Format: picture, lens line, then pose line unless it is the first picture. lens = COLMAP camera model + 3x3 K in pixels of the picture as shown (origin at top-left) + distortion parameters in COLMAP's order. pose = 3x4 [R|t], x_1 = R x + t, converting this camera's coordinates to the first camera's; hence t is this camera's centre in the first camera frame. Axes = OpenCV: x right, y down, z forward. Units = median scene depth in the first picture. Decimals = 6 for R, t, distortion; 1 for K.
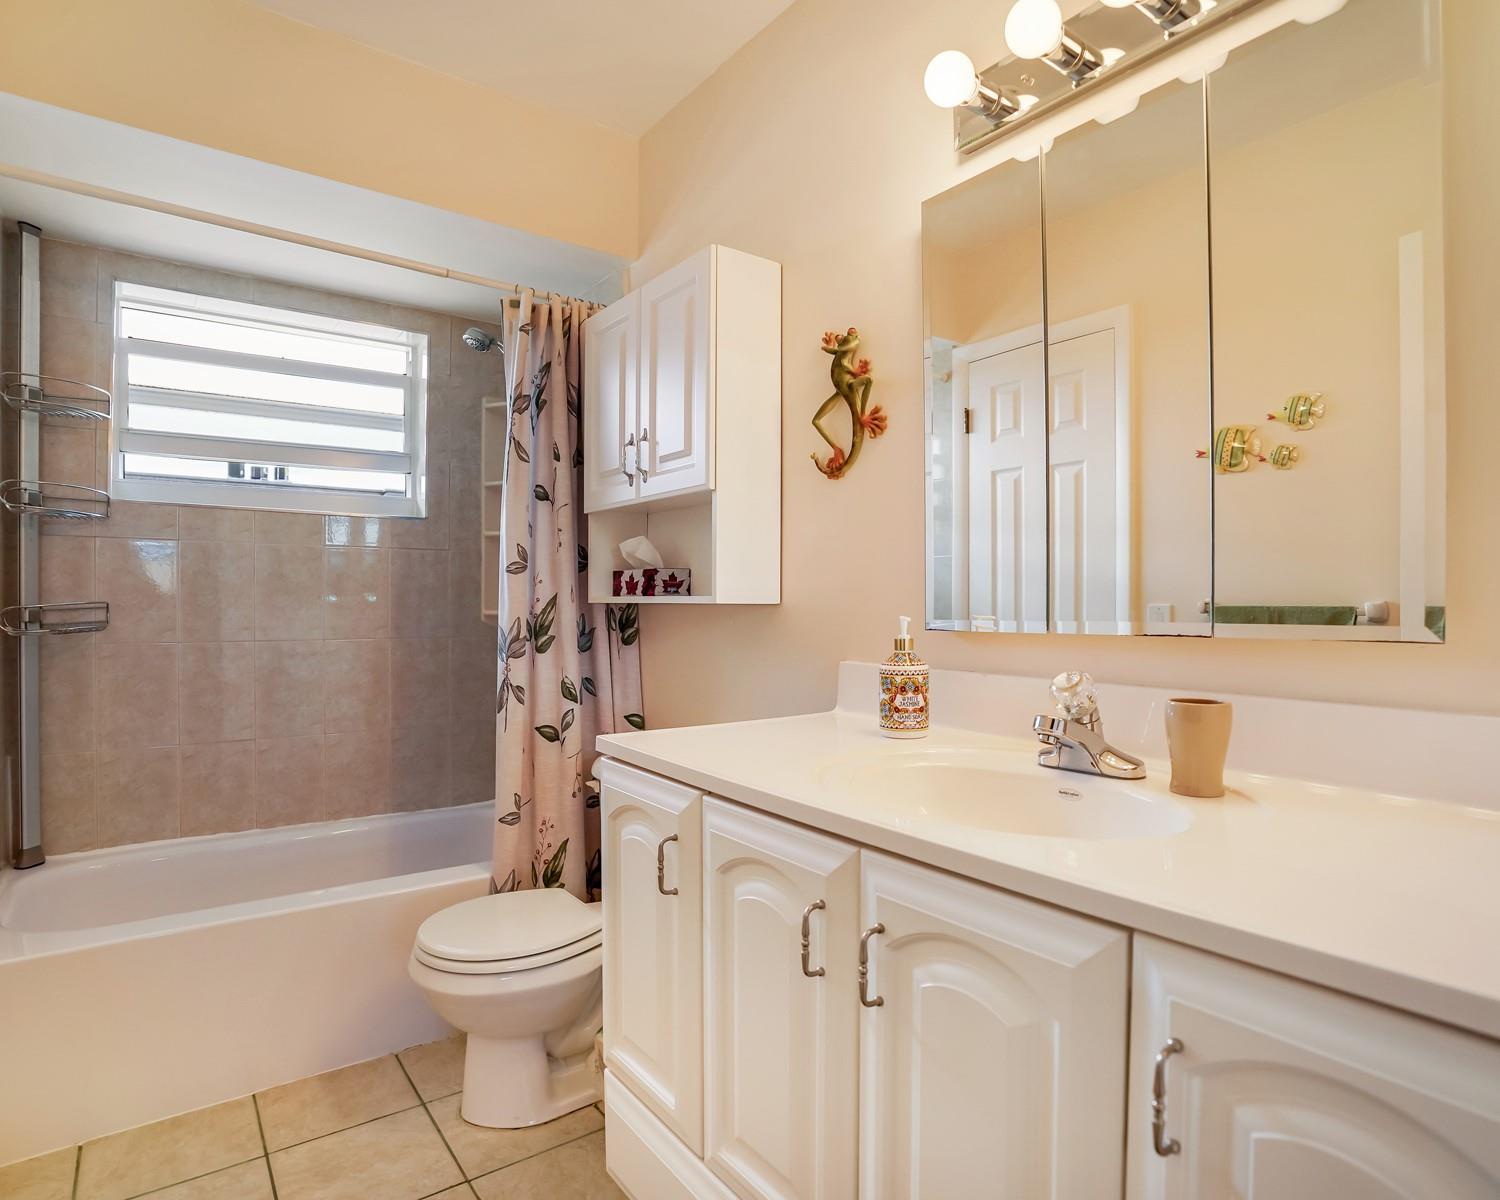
lens RADIAL K [[845.7, 0, 749.9], [0, 845.7, 602.4], [0, 0, 1]] dist [-0.063277, 0.020482]
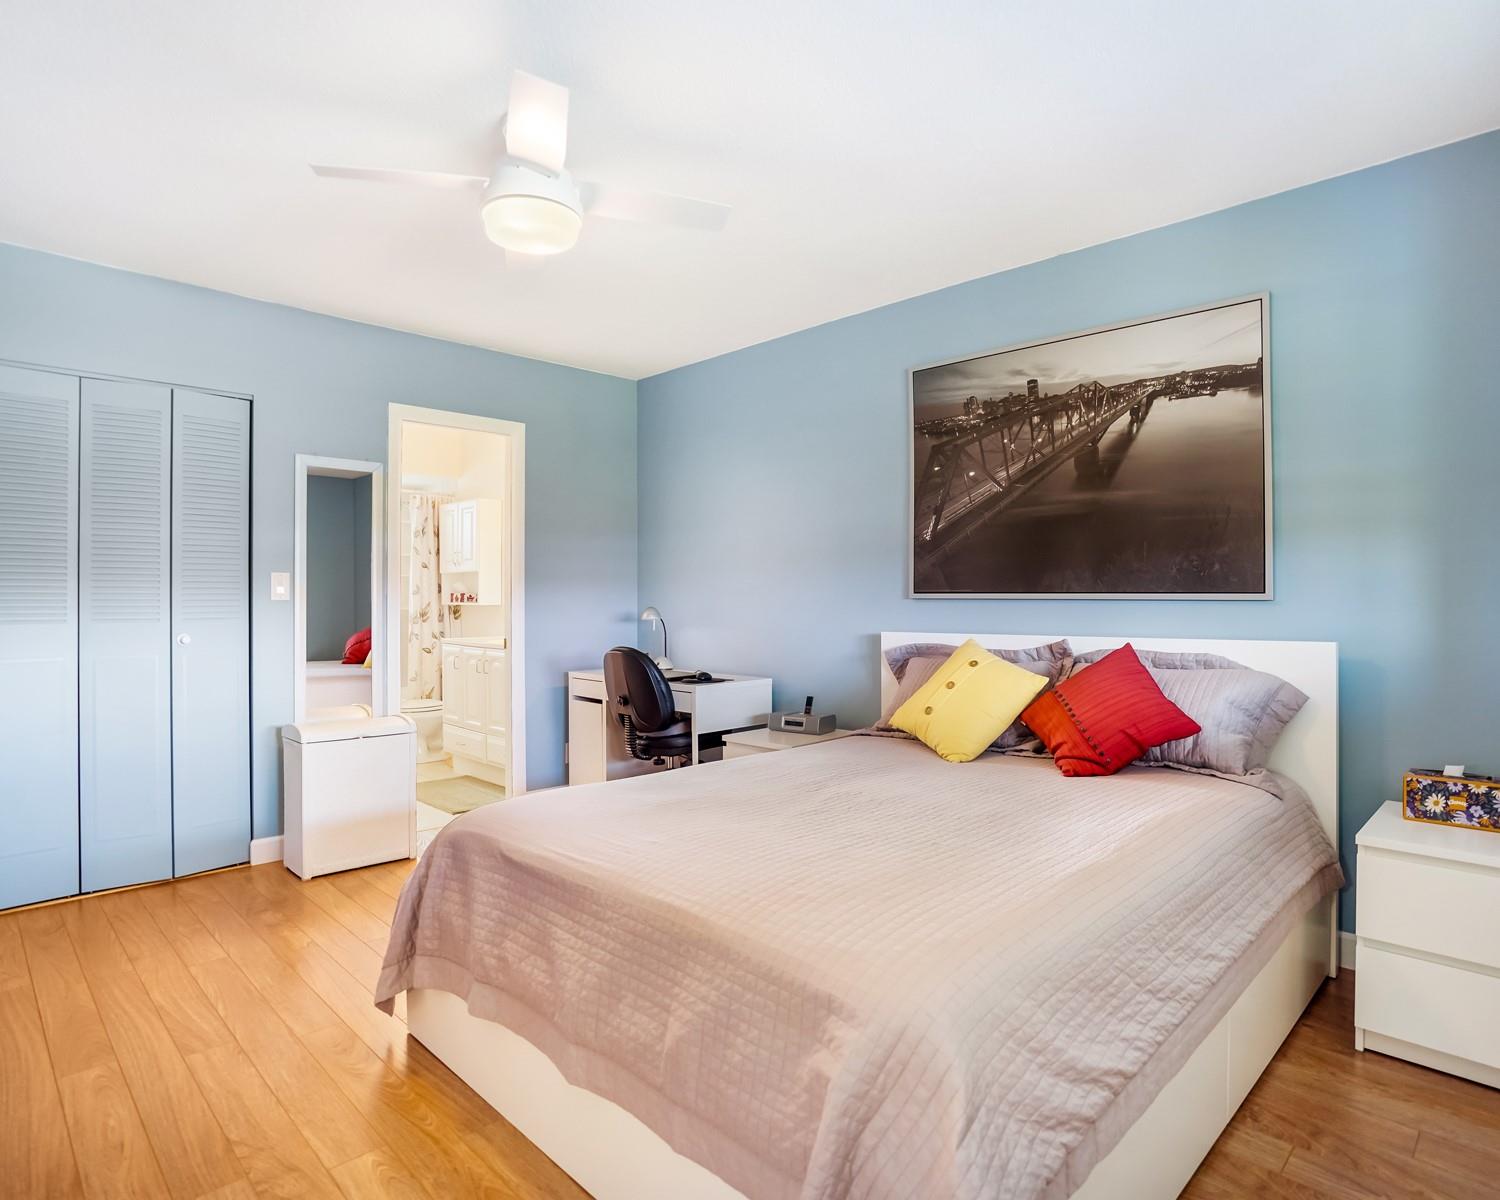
lens RADIAL K [[845.7, 0, 750.8], [0, 845.7, 597.3], [0, 0, 1]] dist [-0.063277, 0.020482]
pose [[0.988928, -0.002634, 0.148370, 0.422104], [0.002956, 0.999994, -0.001951, -0.015820], [-0.148364, 0.002368, 0.988930, -1.963574]]
